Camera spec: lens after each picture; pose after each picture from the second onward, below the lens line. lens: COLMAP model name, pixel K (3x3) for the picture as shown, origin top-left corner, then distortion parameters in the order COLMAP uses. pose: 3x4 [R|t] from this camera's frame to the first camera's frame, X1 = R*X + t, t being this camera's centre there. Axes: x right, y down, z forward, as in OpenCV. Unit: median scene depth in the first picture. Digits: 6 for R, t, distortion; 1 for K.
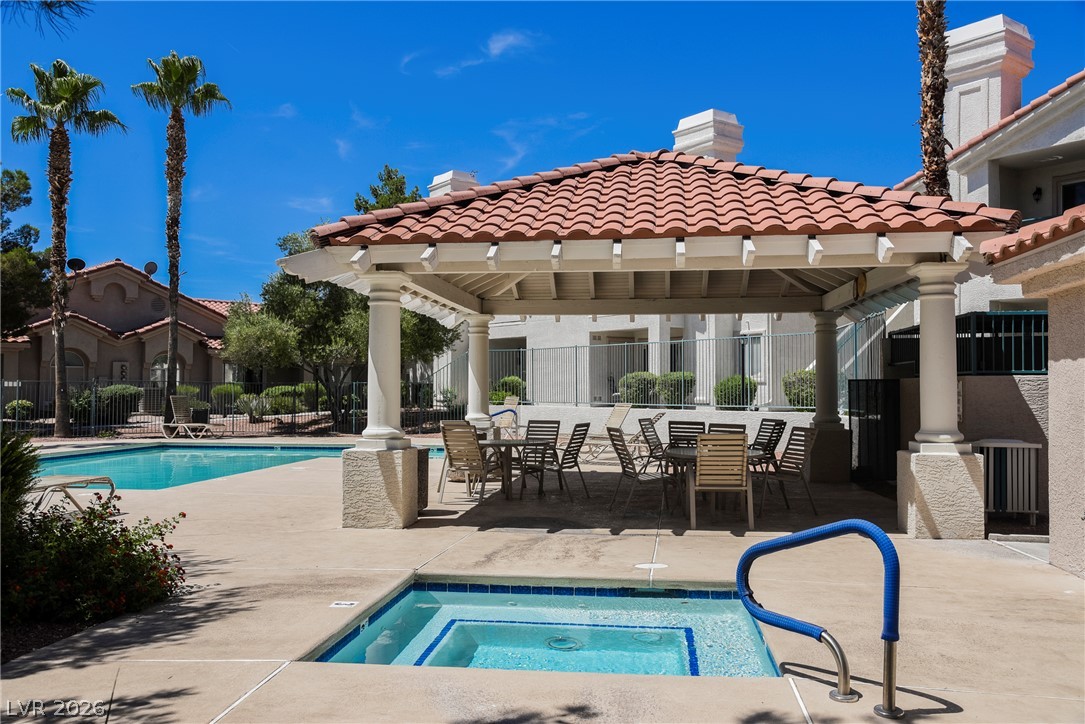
lens RADIAL K [[987.7, 0, 541.5], [0, 987.7, 362.6], [0, 0, 1]] dist [0.078593, 0.009721]
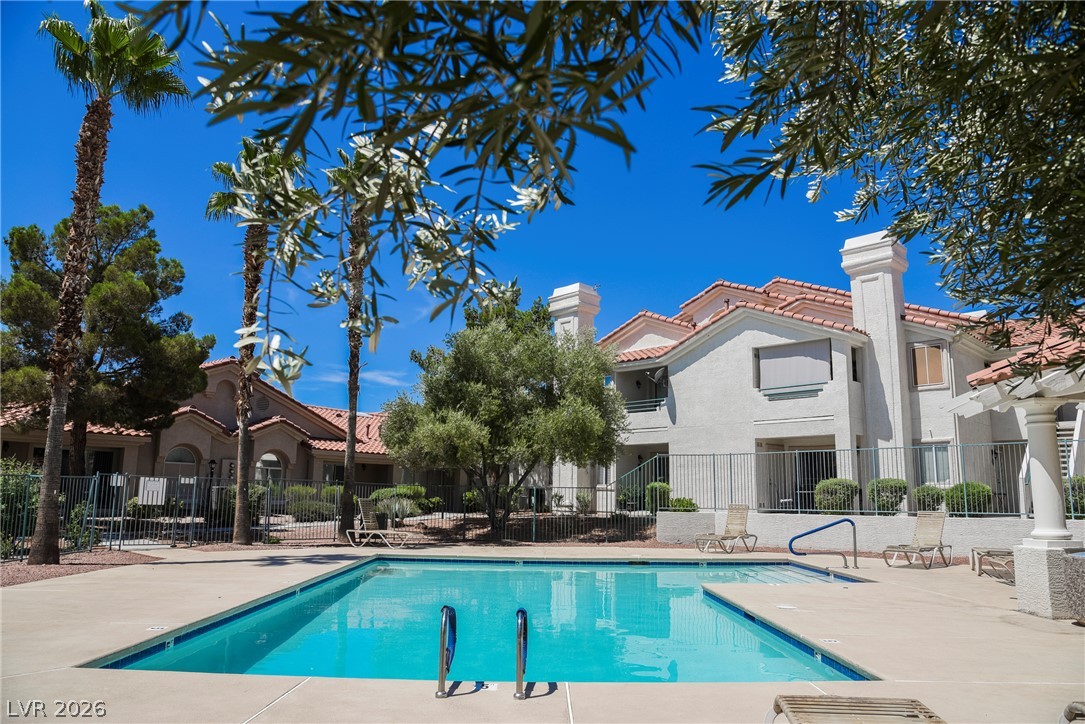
lens RADIAL K [[744.7, 0, 543.0], [0, 744.7, 365.7], [0, 0, 1]] dist [-0.075629, -0.002388]
pose [[0.985276, 0.040292, 0.166157, -0.278626], [-0.016523, 0.989725, -0.142024, 0.006052], [-0.170172, 0.137187, 0.975818, 0.267377]]
